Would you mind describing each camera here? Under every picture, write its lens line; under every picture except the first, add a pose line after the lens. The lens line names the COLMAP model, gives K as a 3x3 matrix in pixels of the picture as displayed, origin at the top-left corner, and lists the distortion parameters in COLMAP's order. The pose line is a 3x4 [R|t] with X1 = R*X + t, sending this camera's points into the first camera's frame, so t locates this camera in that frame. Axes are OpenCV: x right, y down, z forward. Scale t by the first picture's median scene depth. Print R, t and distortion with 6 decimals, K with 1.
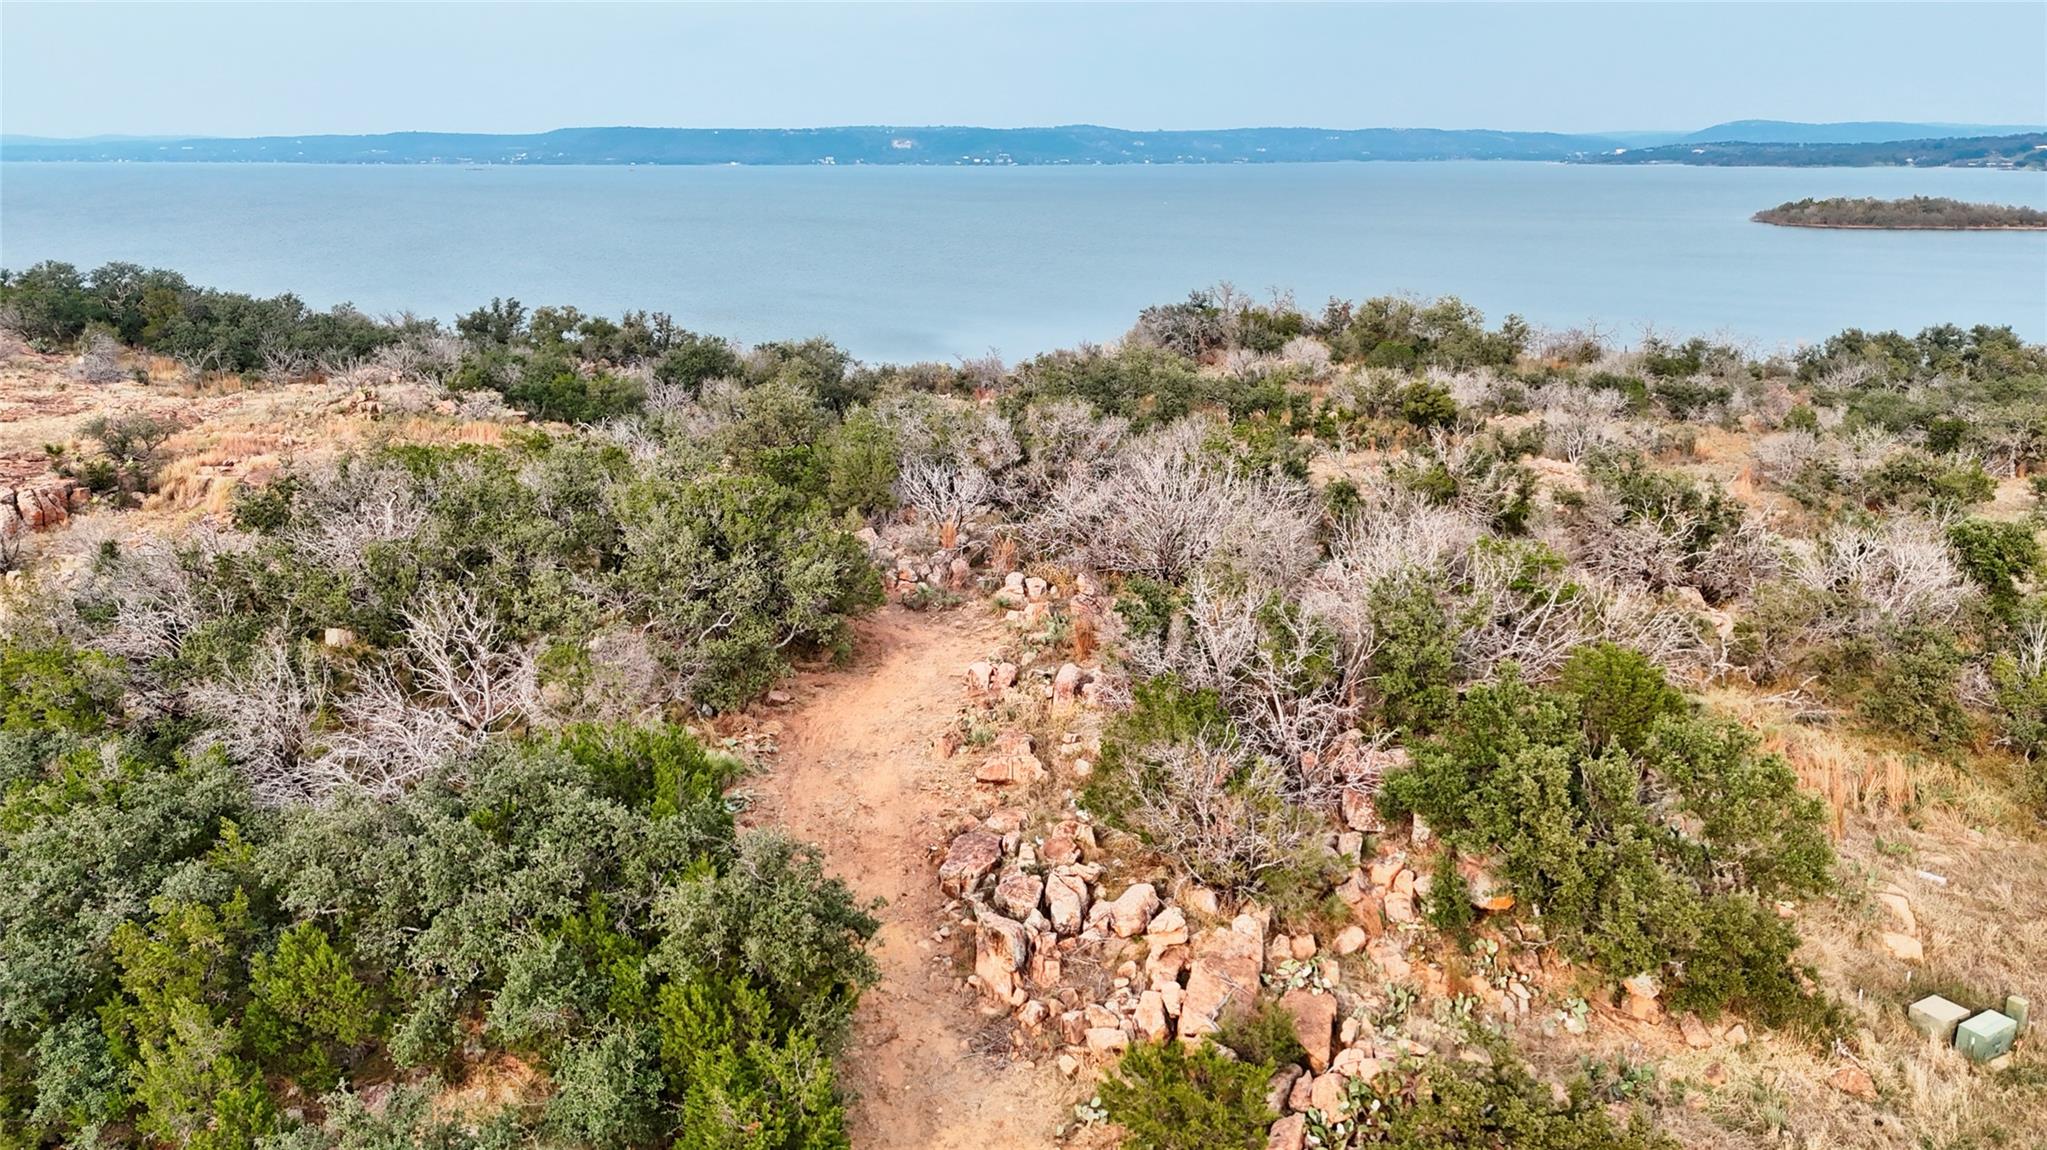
lens RADIAL K [[1506.2, 0, 1020.9], [0, 1506.2, 581.8], [0, 0, 1]] dist [0.047855, -0.045889]
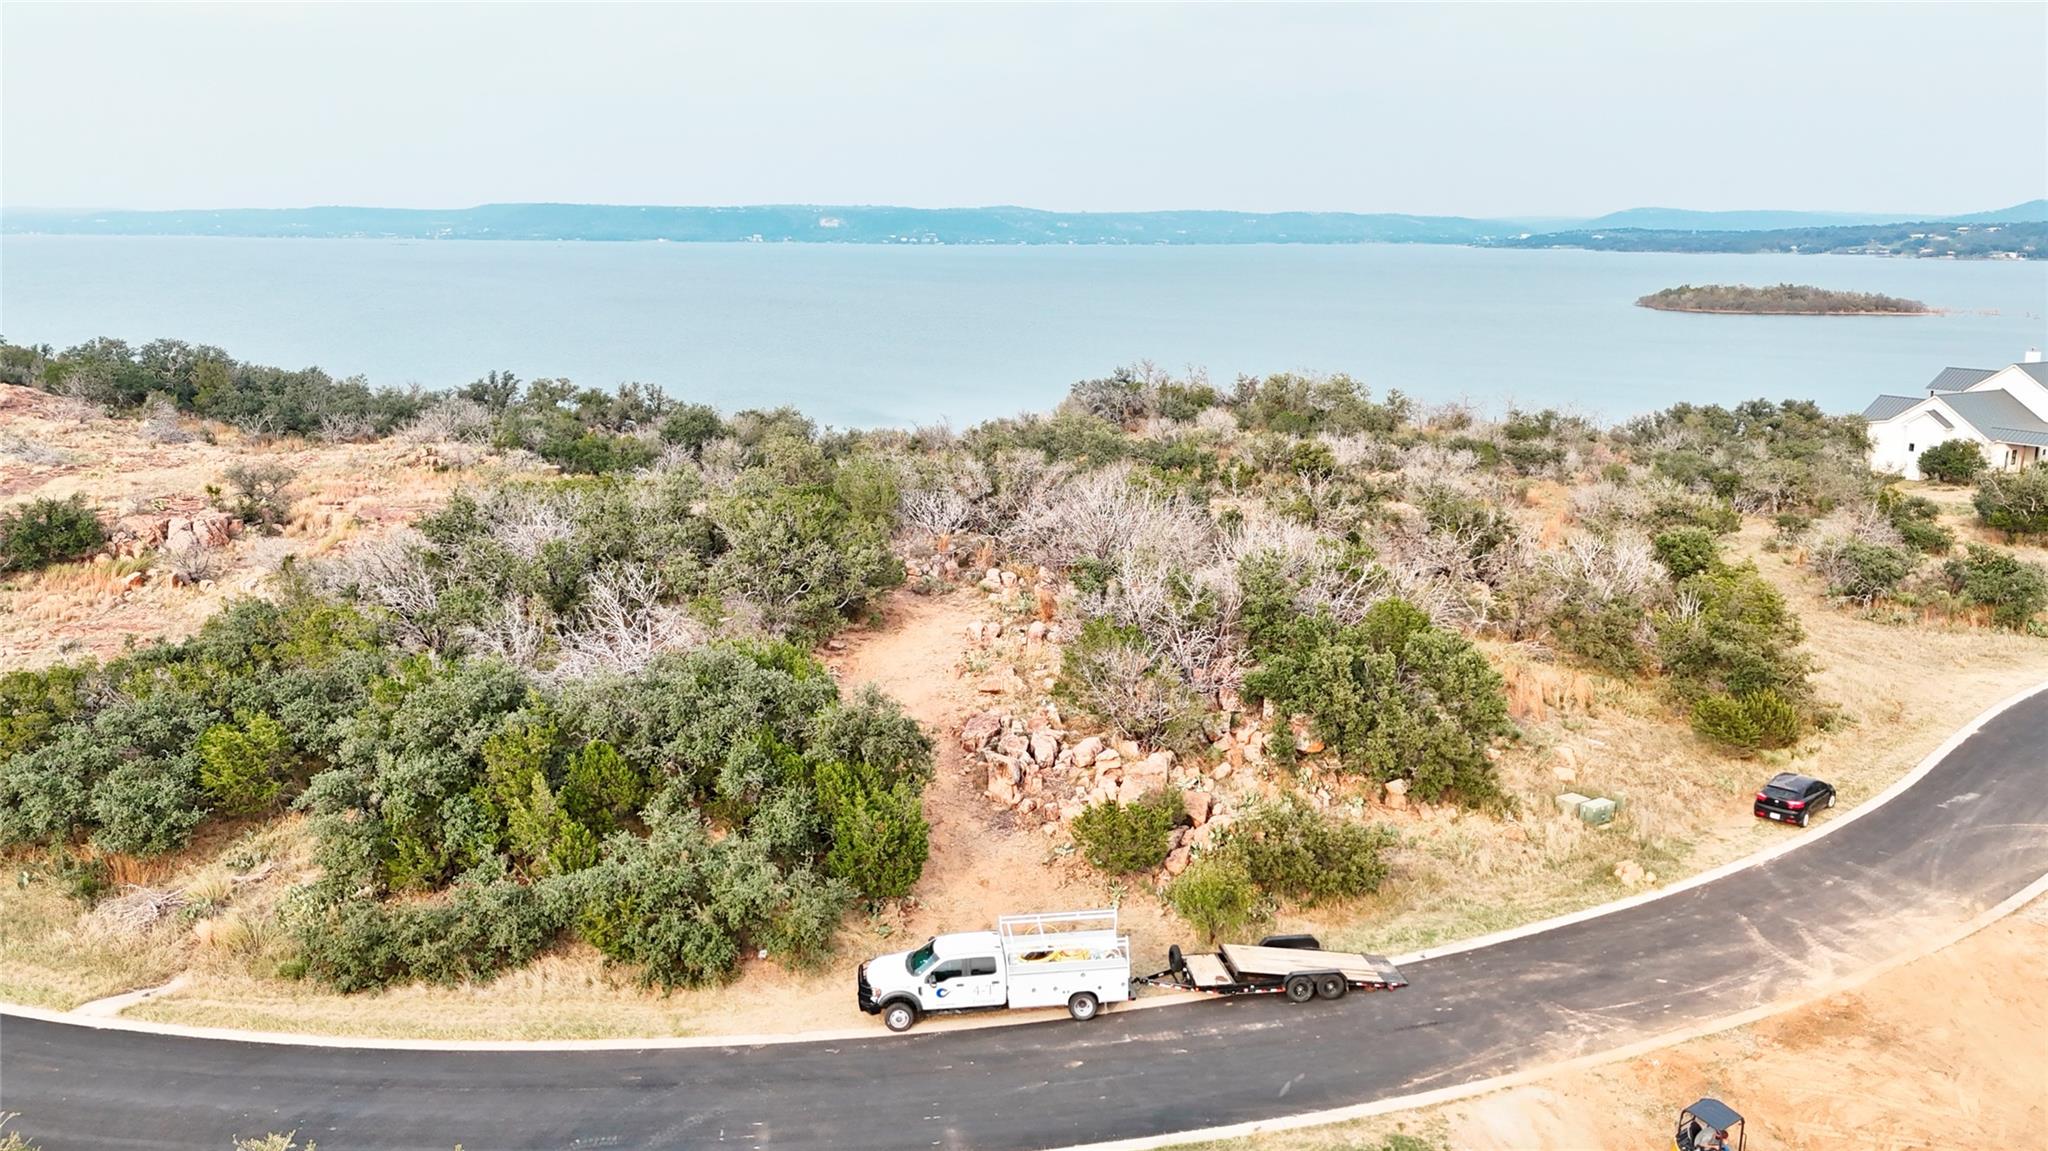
lens RADIAL K [[1507.0, 0, 1020.7], [0, 1507.0, 586.5], [0, 0, 1]] dist [0.047855, -0.045889]
pose [[0.998817, -0.003254, 0.048526, -0.017224], [0.005482, 0.998933, -0.045863, 0.027930], [-0.048325, 0.046075, 0.997768, -0.142441]]
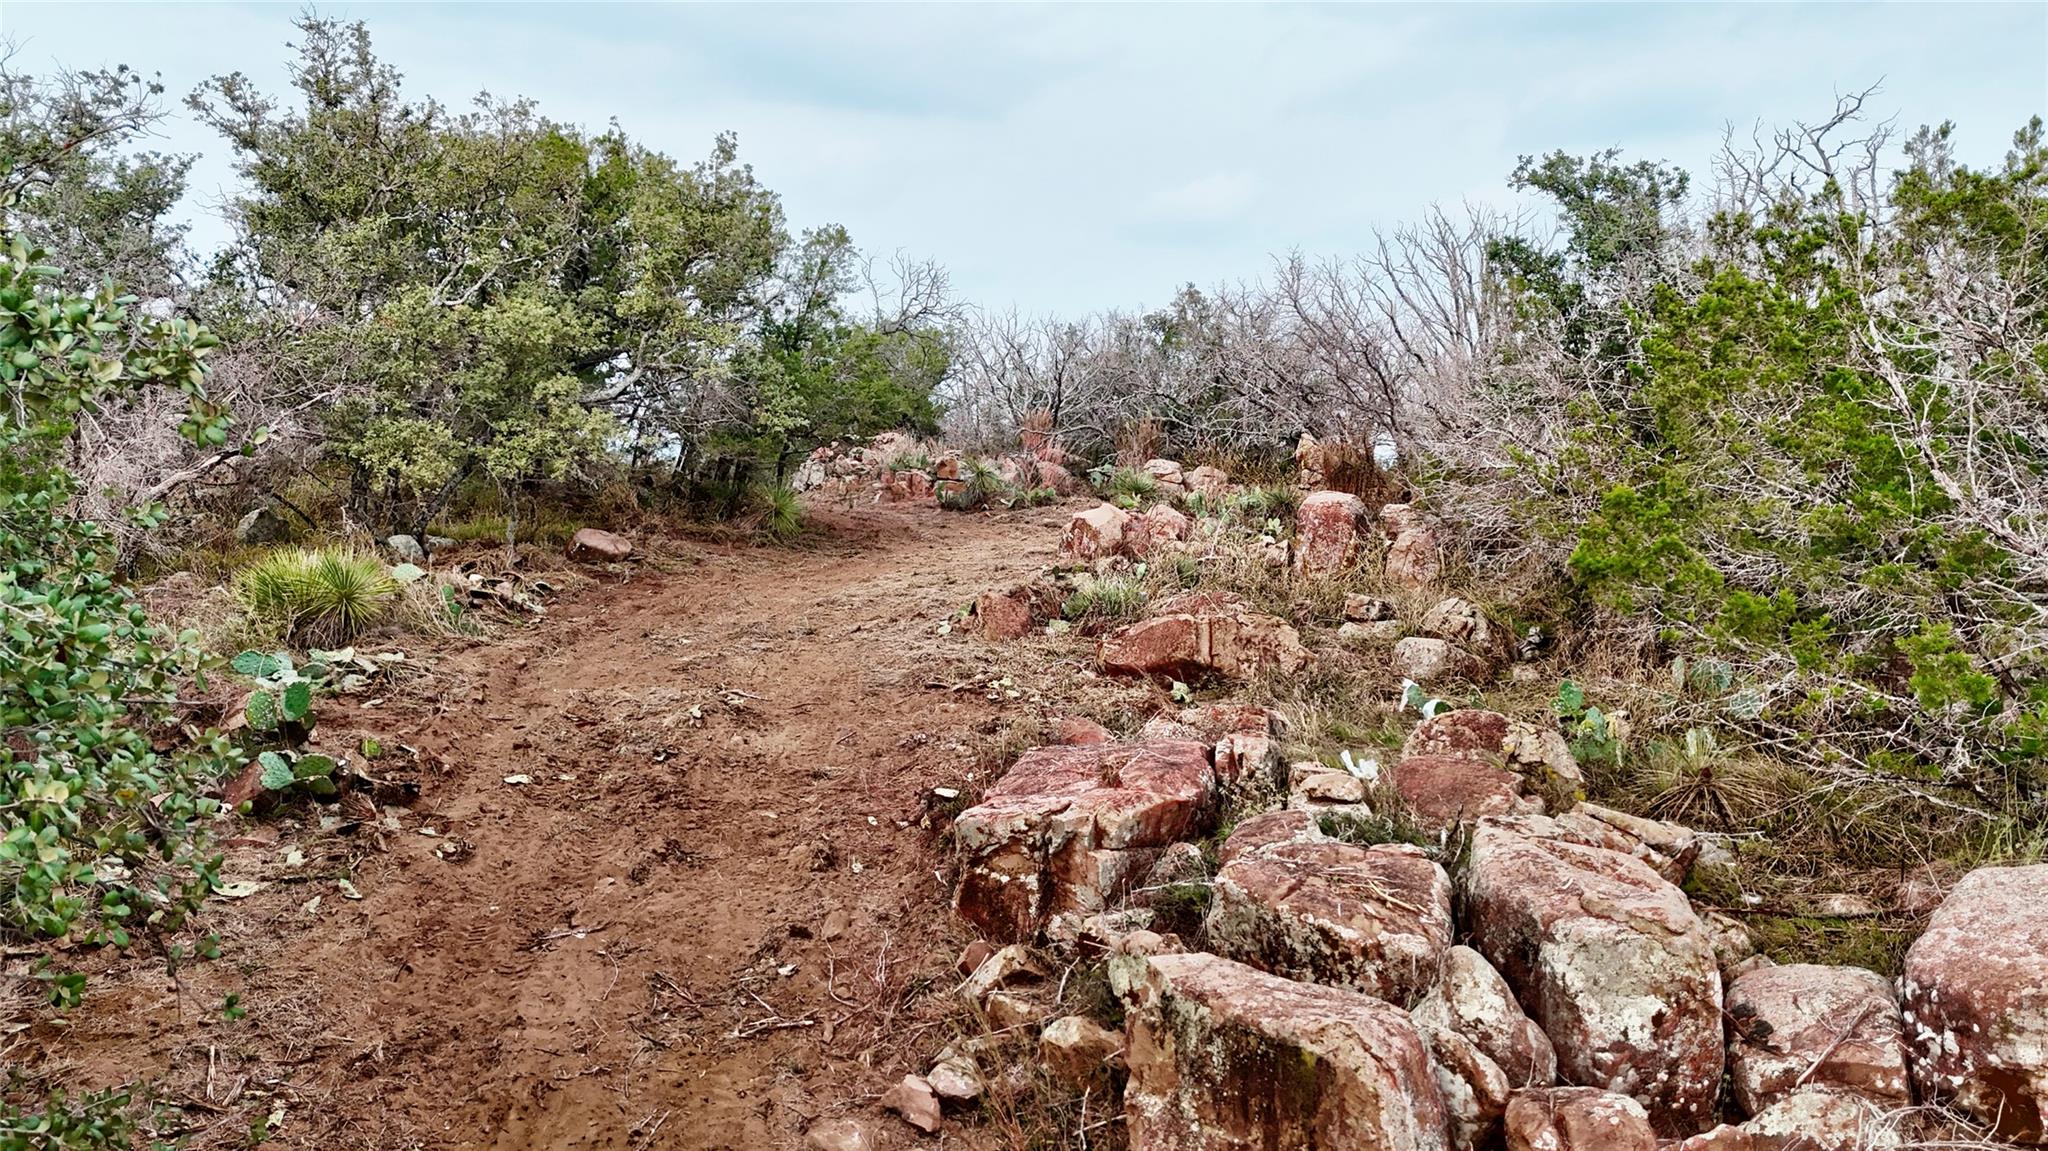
lens RADIAL K [[1507.0, 0, 1018.8], [0, 1507.0, 573.1], [0, 0, 1]] dist [0.047855, -0.045889]
pose [[0.997436, 0.041450, -0.058343, -0.008230], [-0.052421, 0.978133, -0.201268, 0.051066], [0.048725, 0.203810, 0.977797, 0.195968]]
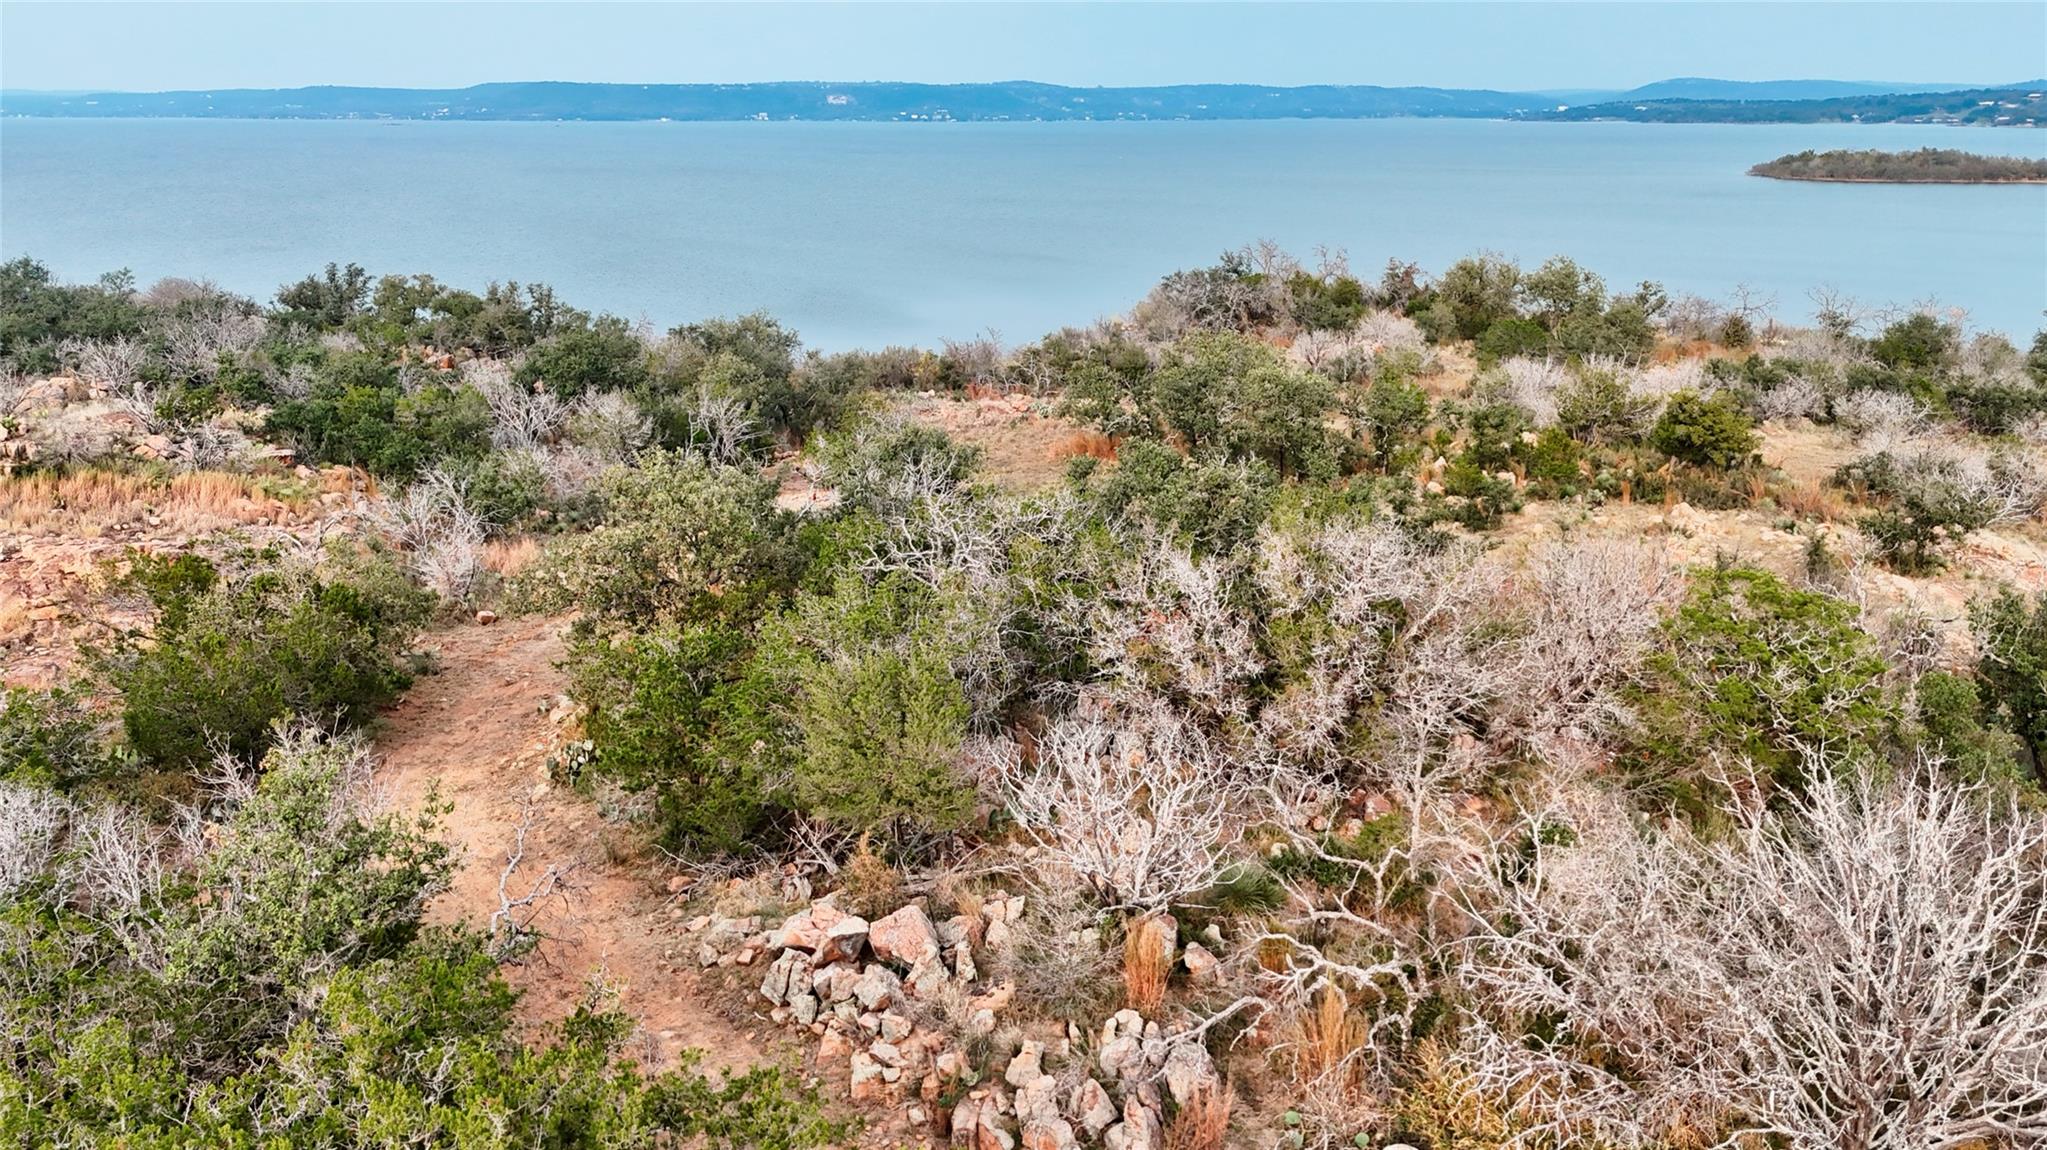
lens RADIAL K [[1506.2, 0, 1019.5], [0, 1506.2, 579.2], [0, 0, 1]] dist [0.047855, -0.045889]
pose [[0.999220, -0.010480, 0.038064, -0.035834], [0.009562, 0.999661, 0.024209, -0.051357], [-0.038305, -0.023826, 0.998982, 0.258446]]
